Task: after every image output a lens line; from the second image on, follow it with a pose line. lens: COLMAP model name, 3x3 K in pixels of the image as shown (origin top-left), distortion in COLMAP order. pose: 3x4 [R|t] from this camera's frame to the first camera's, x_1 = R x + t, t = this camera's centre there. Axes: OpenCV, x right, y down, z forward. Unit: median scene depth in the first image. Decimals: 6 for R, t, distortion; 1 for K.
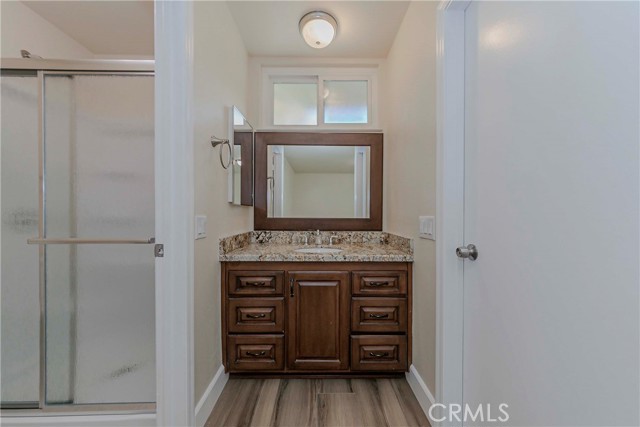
lens RADIAL K [[229.6, 0, 319.3], [0, 229.6, 217.5], [0, 0, 1]] dist [0.001398, 0.000044]
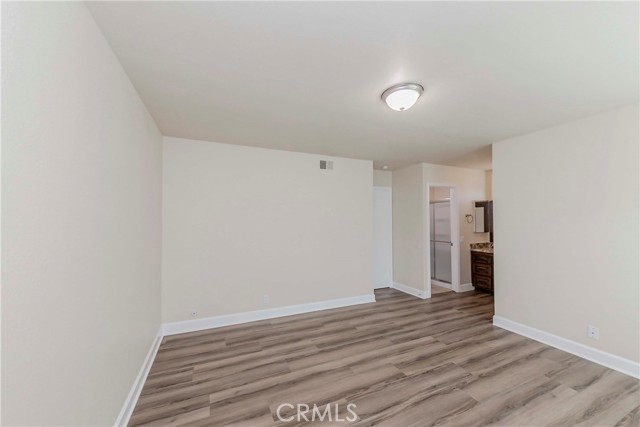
lens RADIAL K [[246.0, 0, 322.5], [0, 246.0, 213.9], [0, 0, 1]] dist [0.000589, -0.000025]
pose [[0.405894, -0.027091, -0.913518, 1.841501], [-0.010864, 0.999347, -0.034463, -0.177678], [0.913855, 0.023913, 0.405335, -2.245423]]
